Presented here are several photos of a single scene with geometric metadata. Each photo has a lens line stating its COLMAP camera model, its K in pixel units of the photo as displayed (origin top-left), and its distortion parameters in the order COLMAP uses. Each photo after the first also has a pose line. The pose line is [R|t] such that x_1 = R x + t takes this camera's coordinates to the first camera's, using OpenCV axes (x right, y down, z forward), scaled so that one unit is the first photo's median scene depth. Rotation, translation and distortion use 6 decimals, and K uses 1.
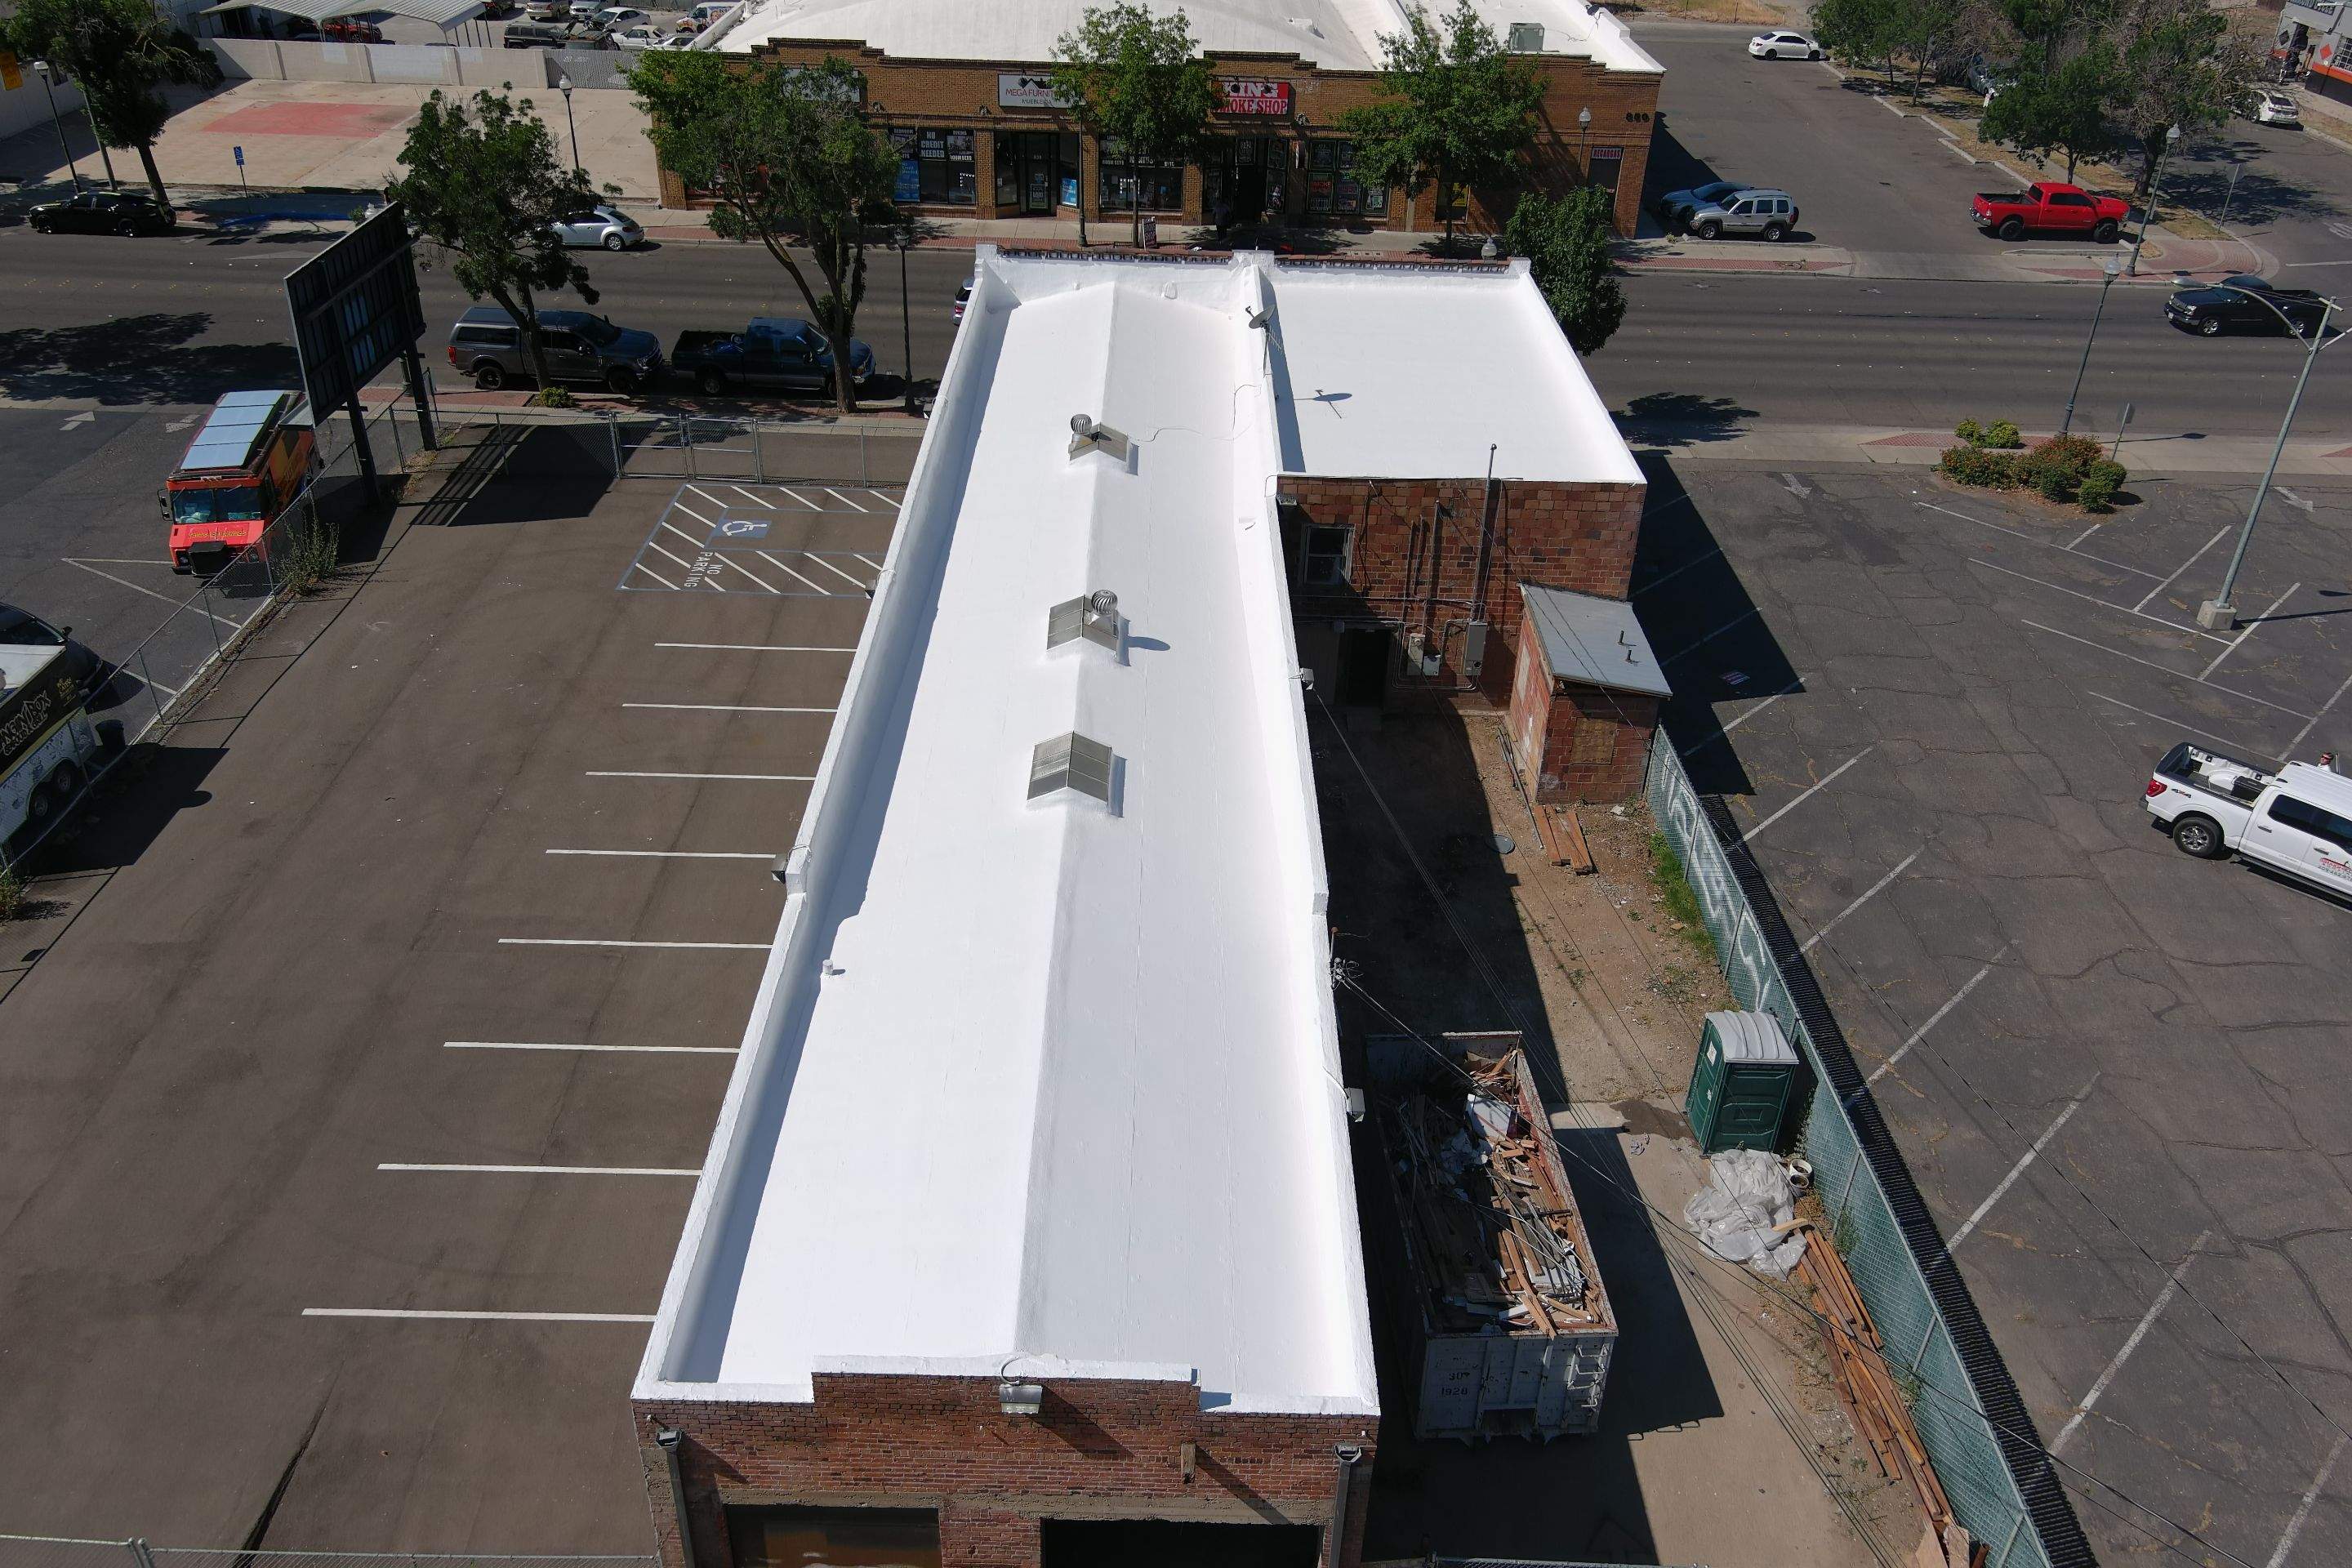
lens RADIAL K [[1829.7, 0, 1168.3], [0, 1829.7, 786.8], [0, 0, 1]] dist [0.019245, -0.014904]
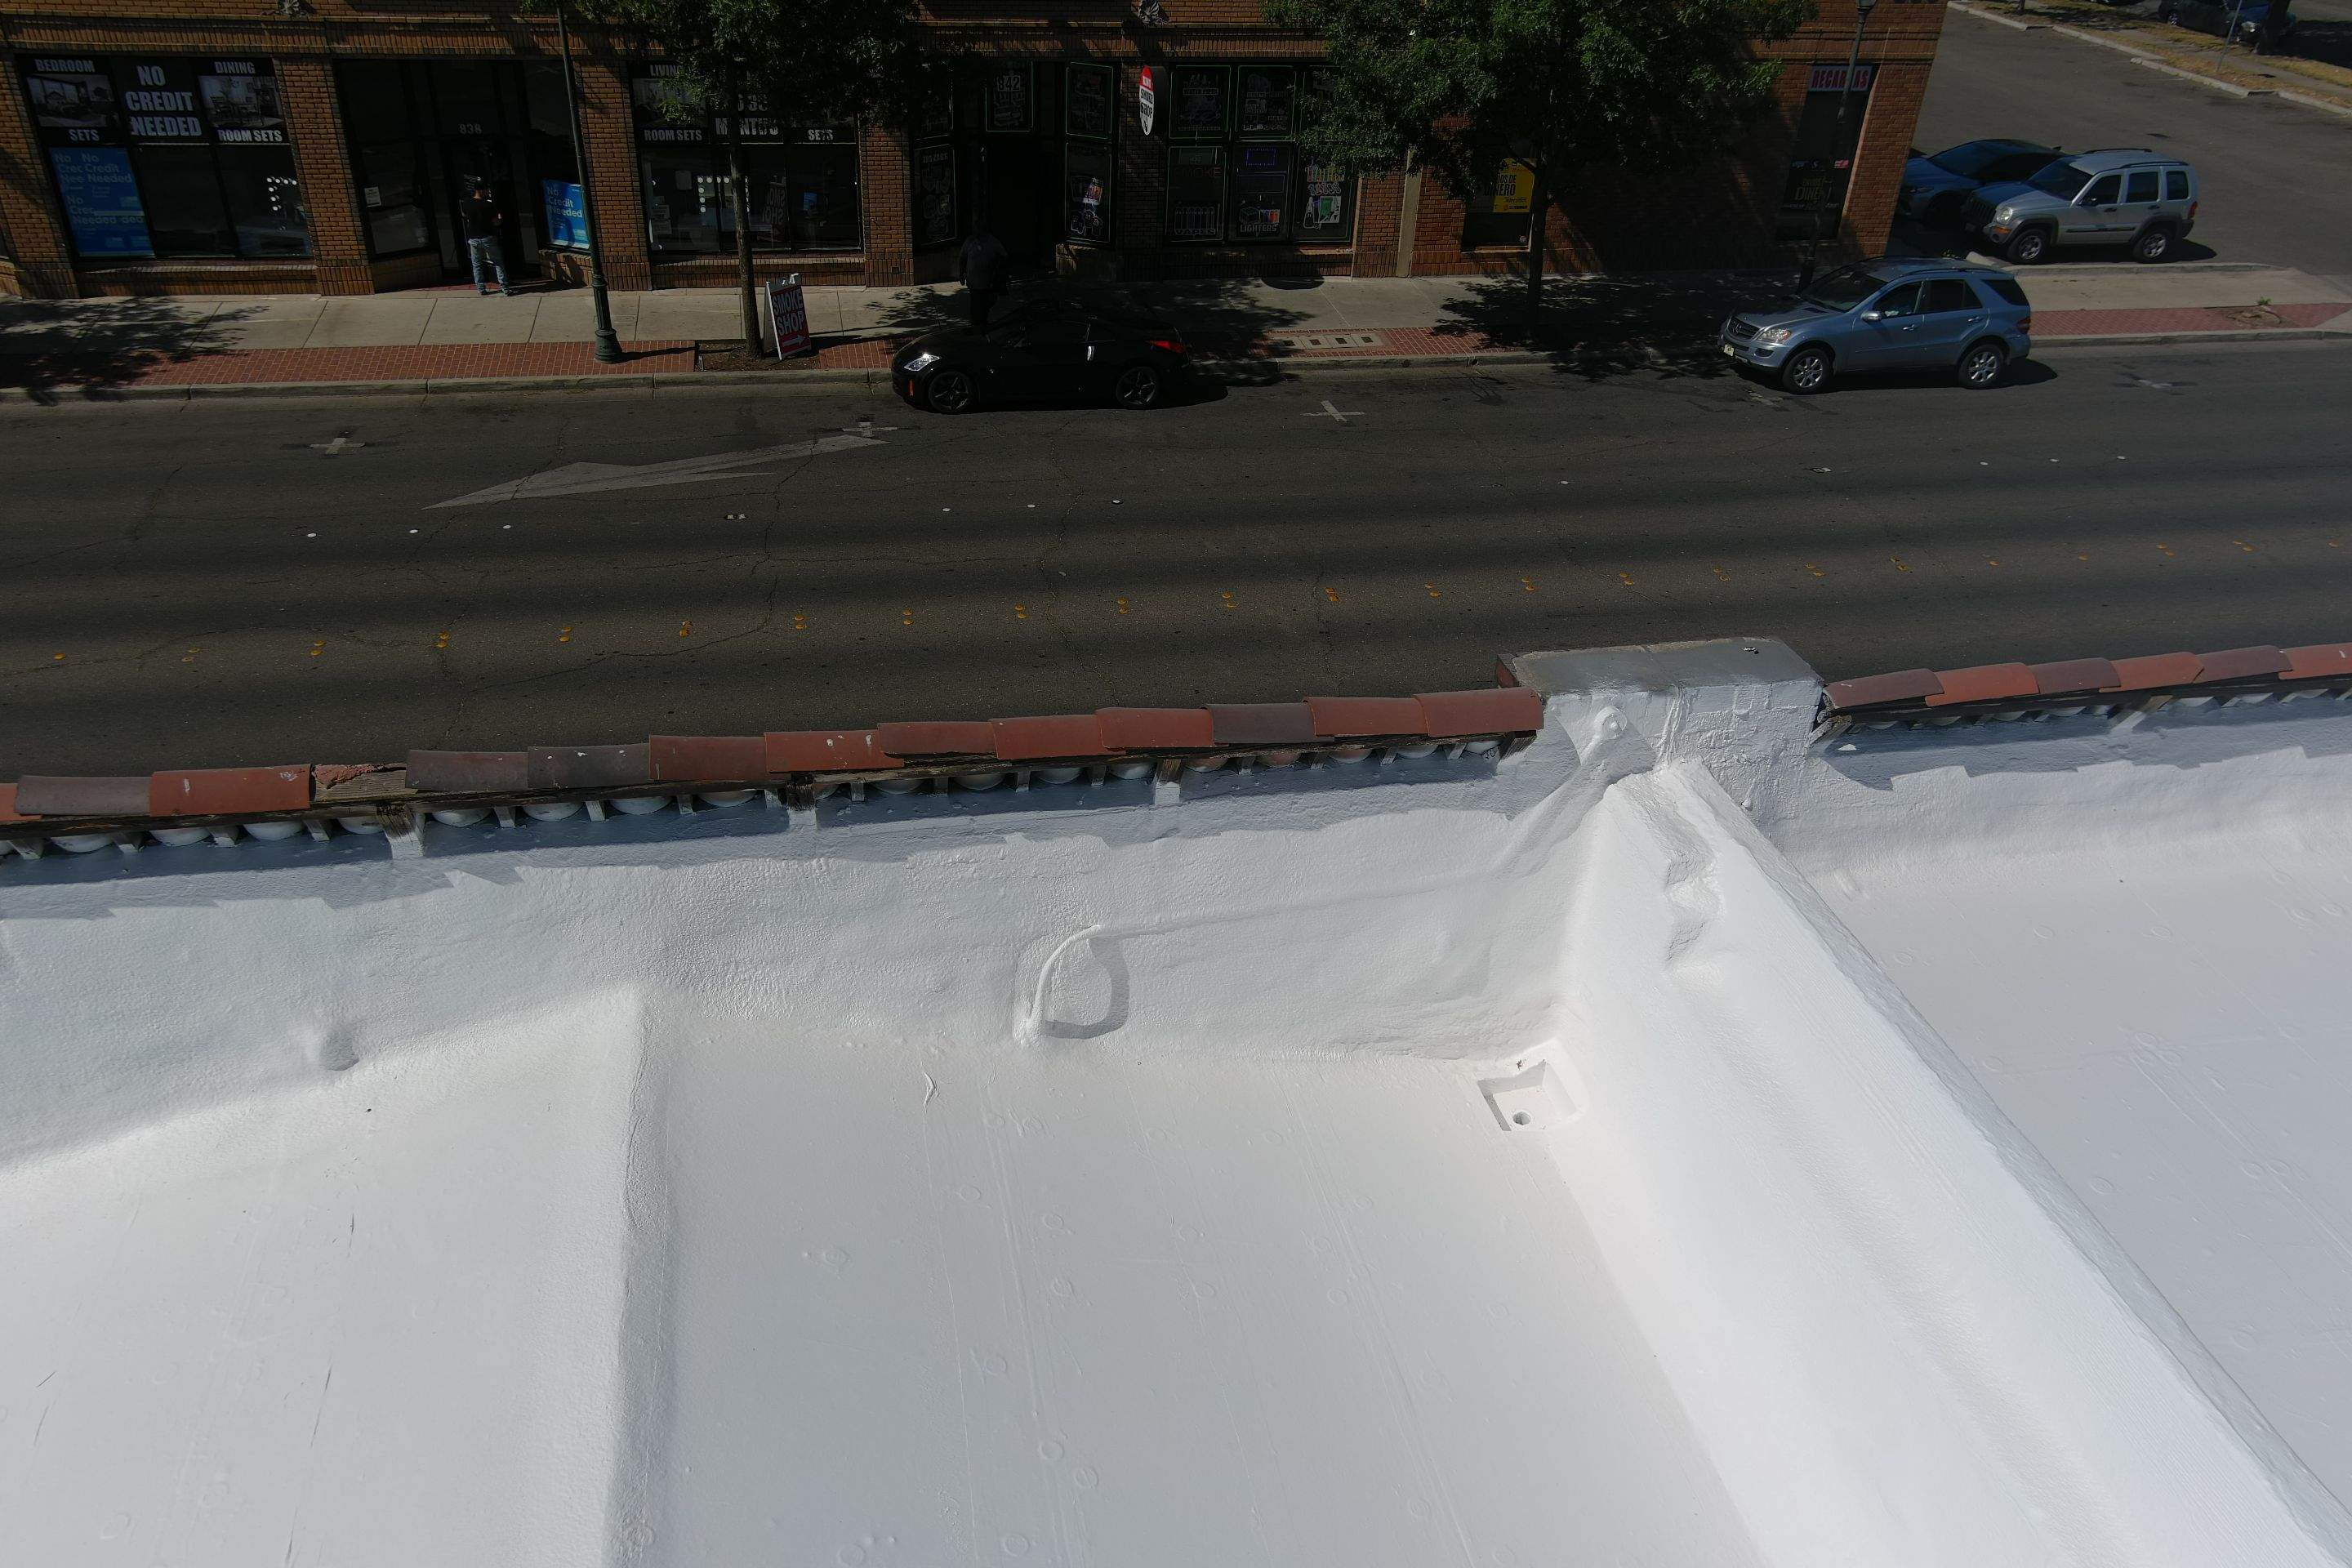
lens RADIAL K [[1829.7, 0, 1179.8], [0, 1829.7, 778.6], [0, 0, 1]] dist [0.019245, -0.014904]
pose [[0.977942, -0.096965, 0.185007, -0.010494], [0.096945, 0.995247, 0.009174, -0.200051], [-0.185018, 0.008964, 0.982694, 0.604995]]
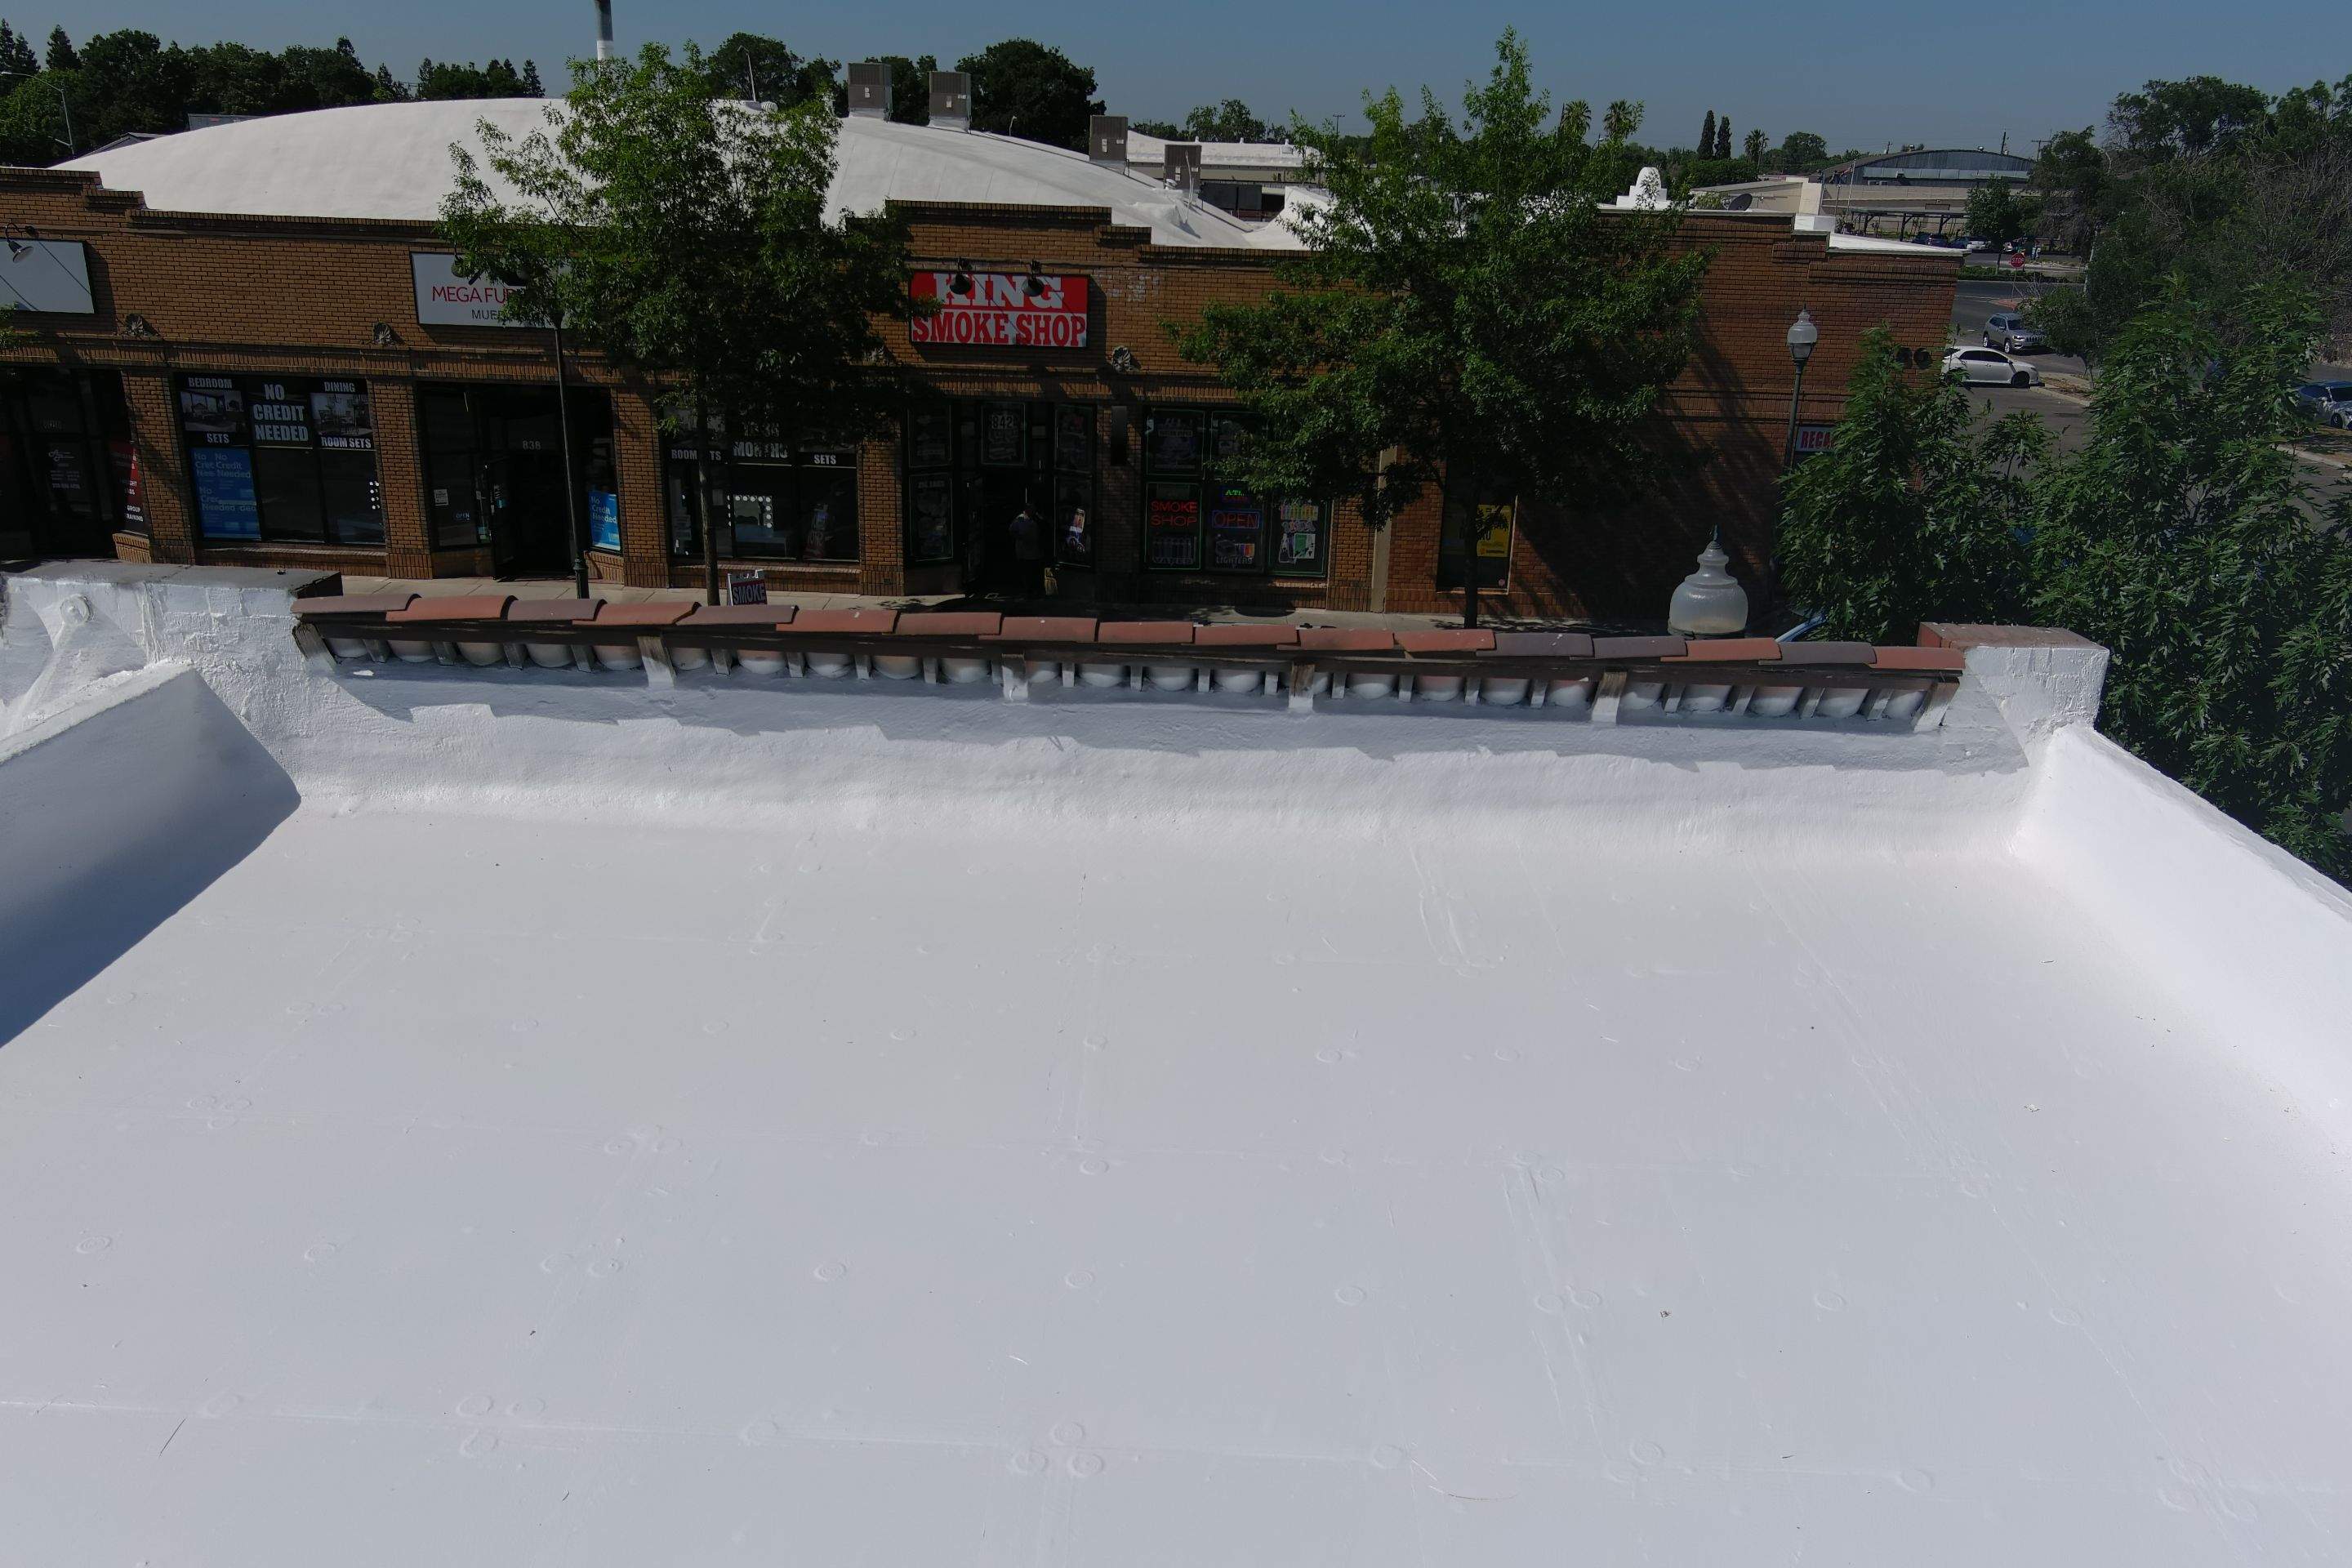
lens RADIAL K [[1829.7, 0, 1181.1], [0, 1829.7, 777.5], [0, 0, 1]] dist [0.019245, -0.014904]
pose [[0.999978, 0.006042, -0.002731, 0.087899], [-0.006503, 0.973992, -0.226491, -0.169155], [0.001292, 0.226503, 0.974010, 0.597606]]
